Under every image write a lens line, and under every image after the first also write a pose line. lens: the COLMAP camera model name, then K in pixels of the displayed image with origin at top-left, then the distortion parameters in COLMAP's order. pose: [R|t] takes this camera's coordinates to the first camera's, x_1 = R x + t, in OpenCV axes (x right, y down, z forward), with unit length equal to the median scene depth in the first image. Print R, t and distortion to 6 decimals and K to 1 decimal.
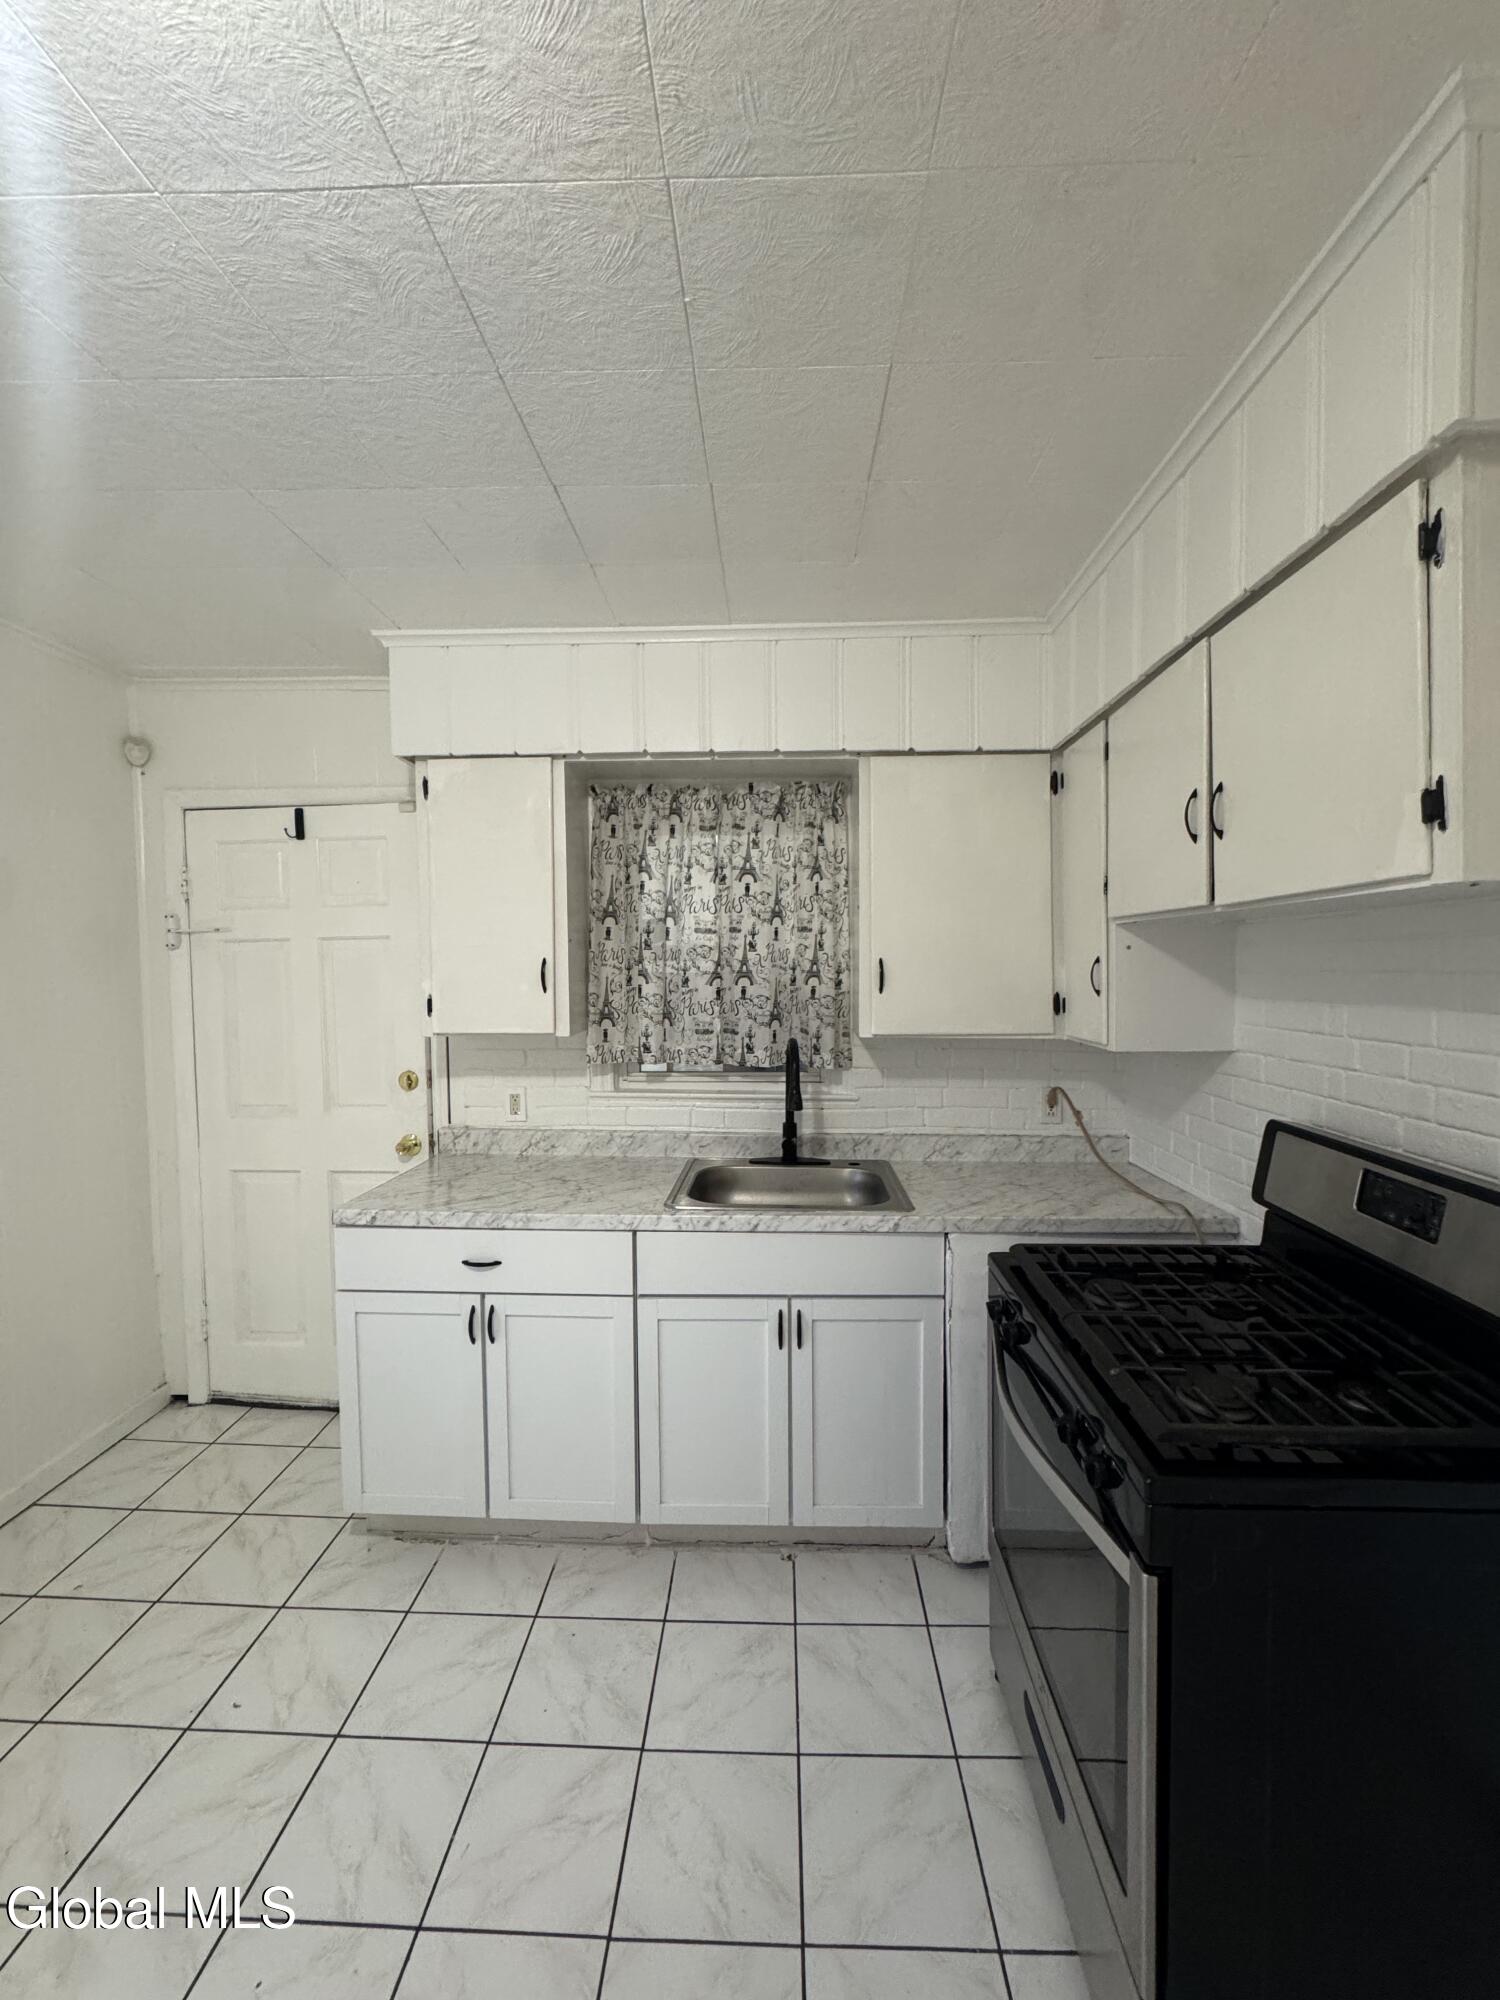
lens RADIAL K [[801.1, 0, 738.6], [0, 801.1, 995.6], [0, 0, 1]] dist [-0.006811, 0.001129]
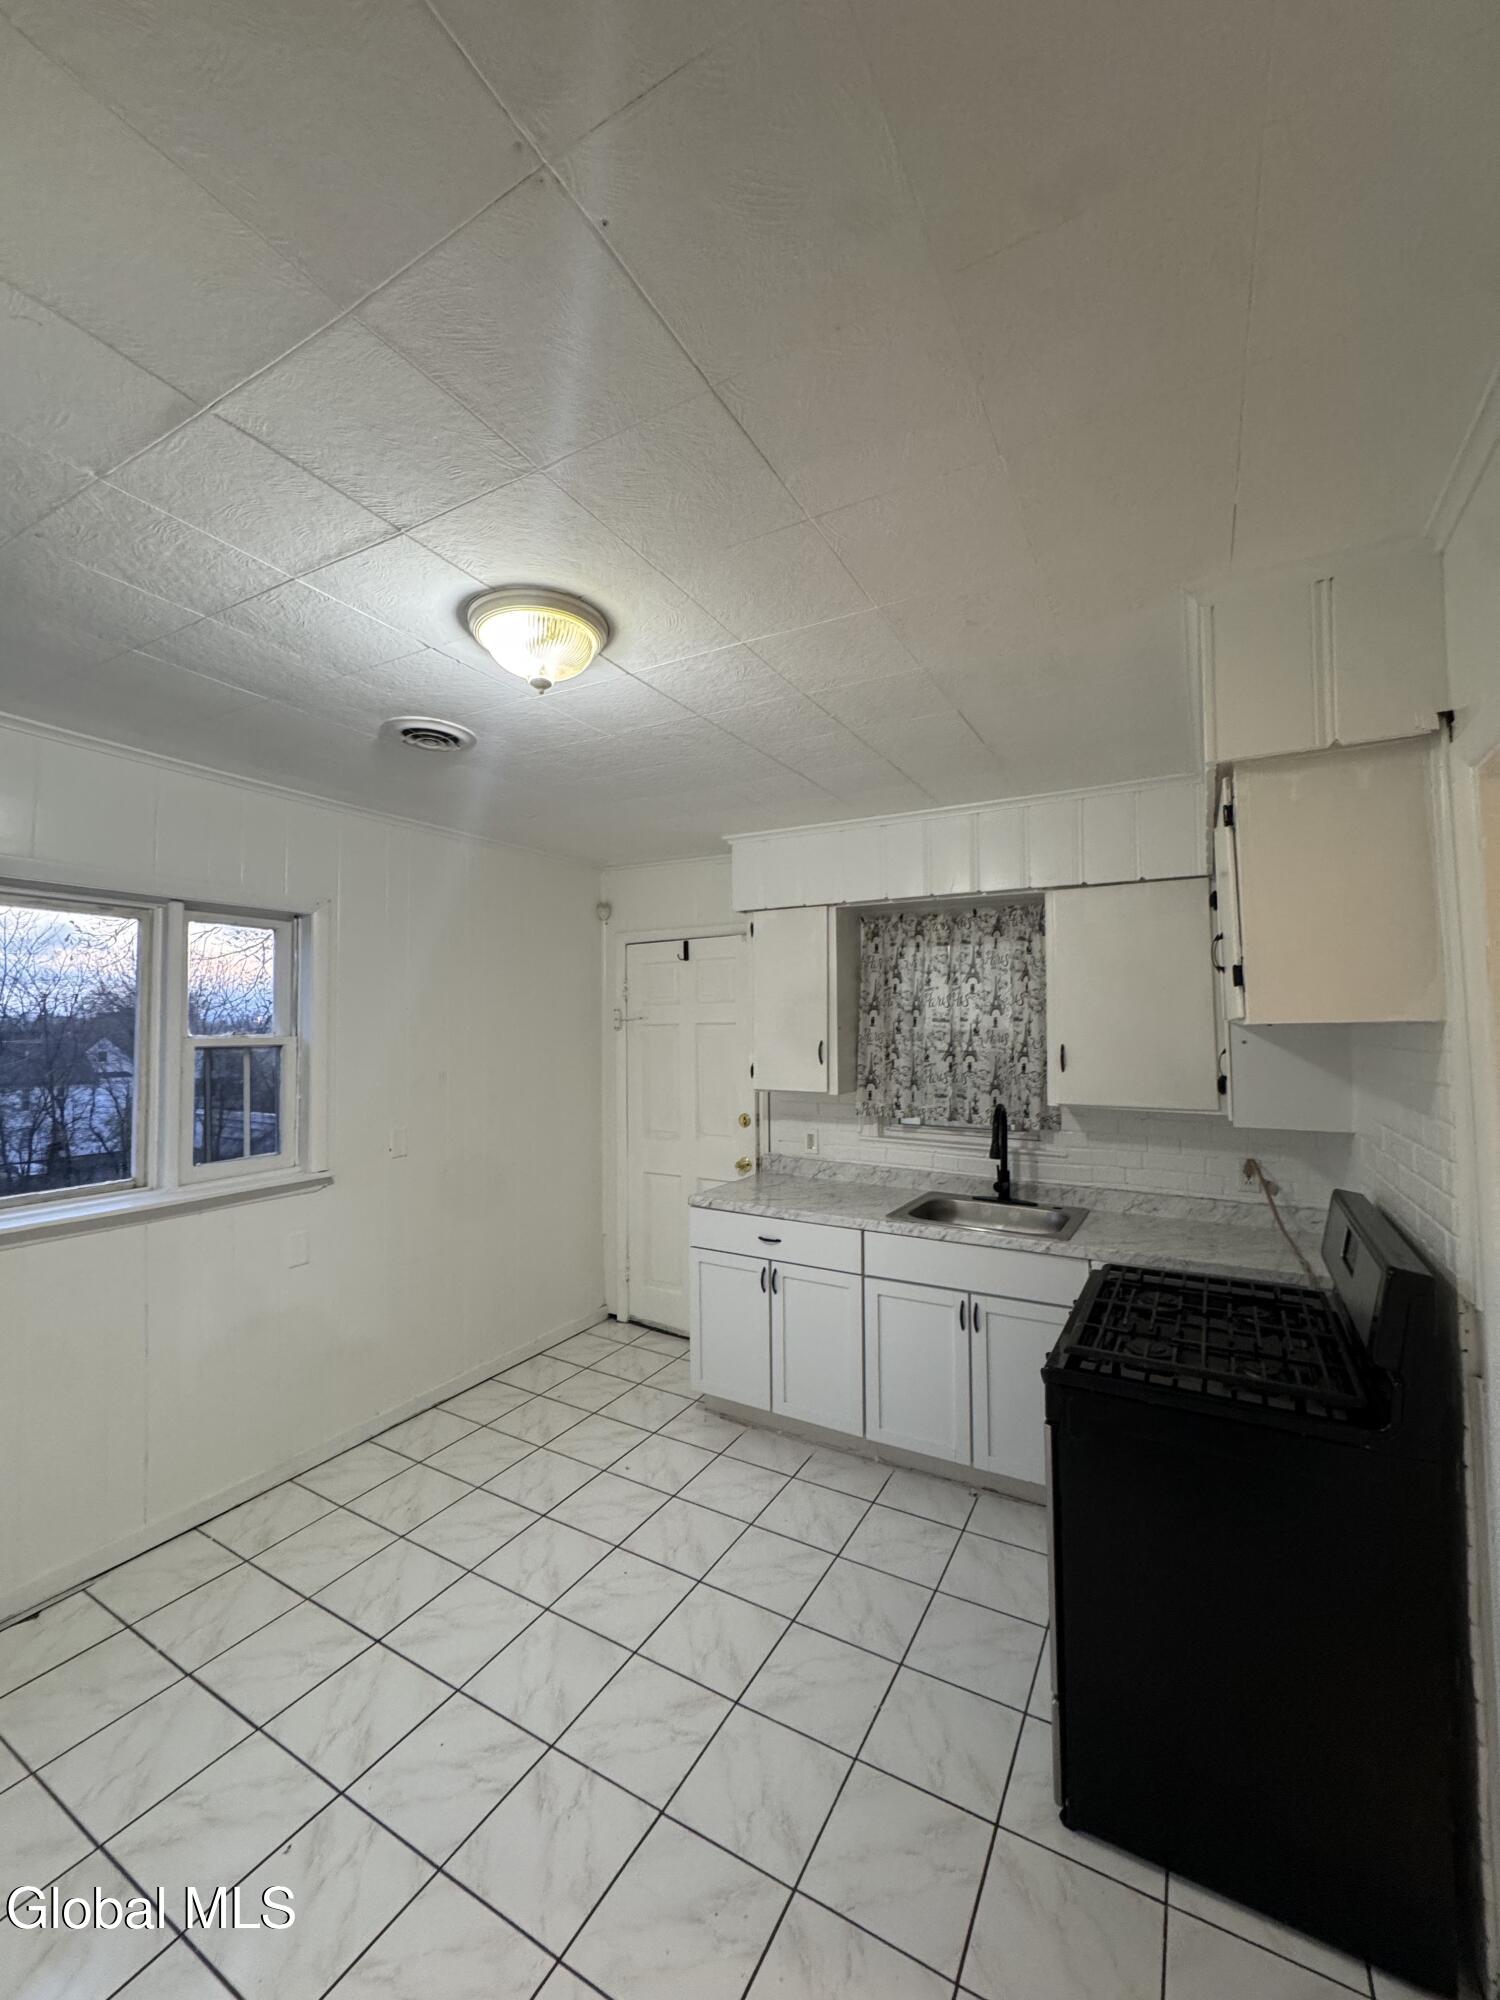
lens RADIAL K [[801.1, 0, 743.9], [0, 801.1, 987.5], [0, 0, 1]] dist [-0.006811, 0.001129]
pose [[0.885775, -0.018181, -0.463758, 0.291411], [-0.018327, 0.997083, -0.074093, -0.030022], [0.463752, 0.074129, 0.882858, -0.344425]]
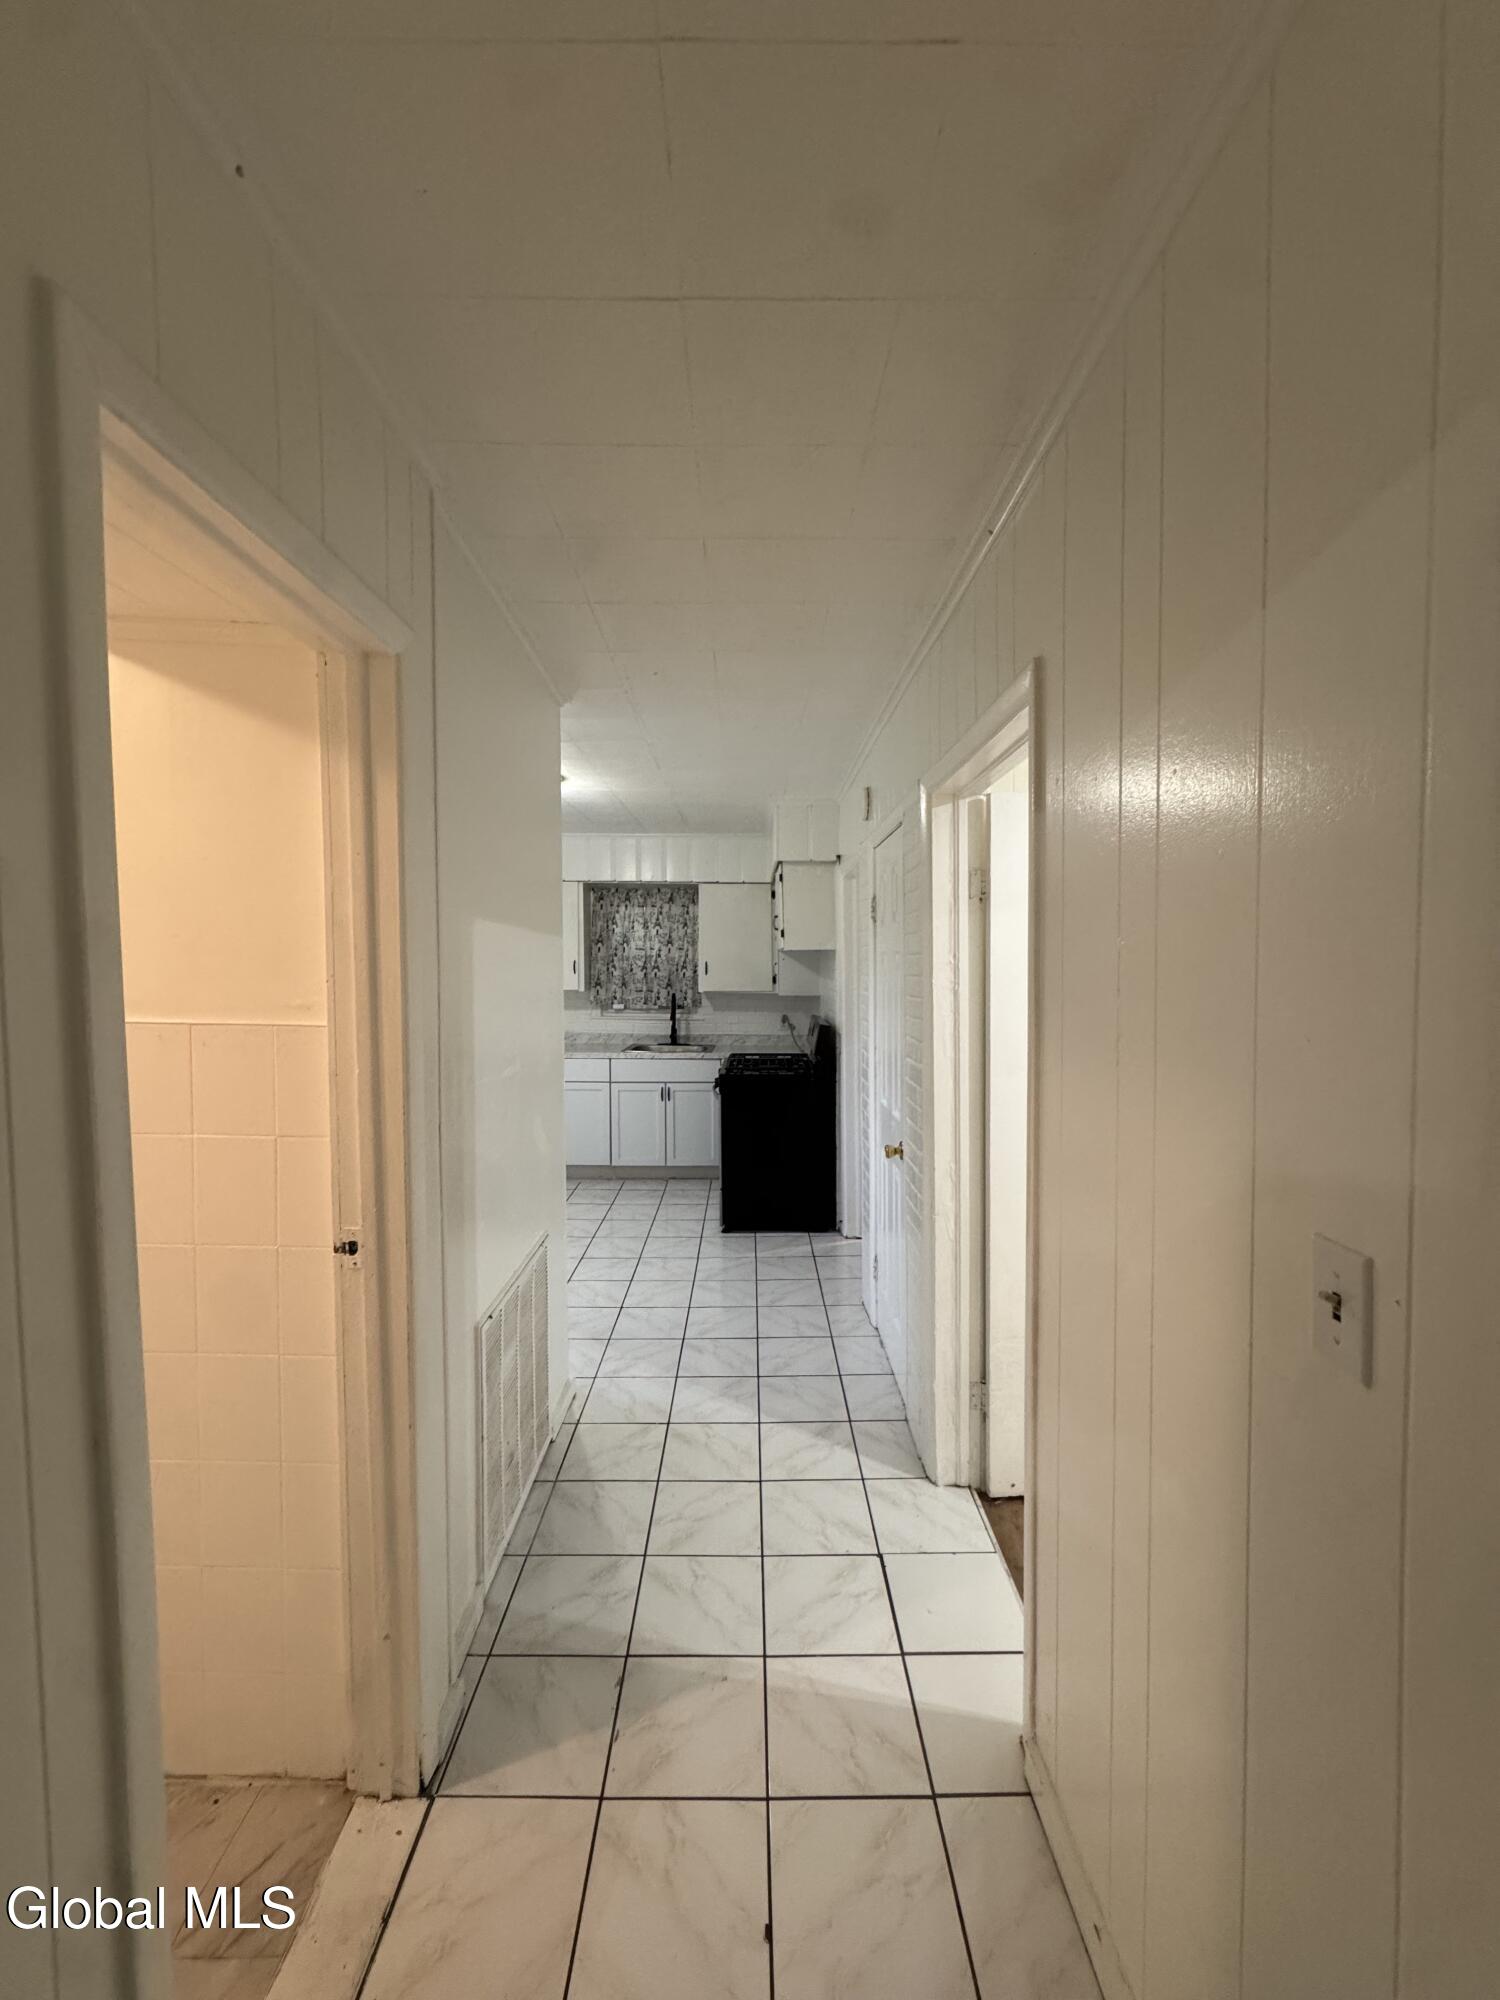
lens RADIAL K [[801.1, 0, 754.1], [0, 801.1, 1017.7], [0, 0, 1]] dist [-0.006811, 0.001129]
pose [[0.999294, 0.002075, 0.037499, 0.213267], [-0.003760, 0.998984, 0.044908, 0.015780], [-0.037368, -0.045017, 0.998287, -1.433679]]
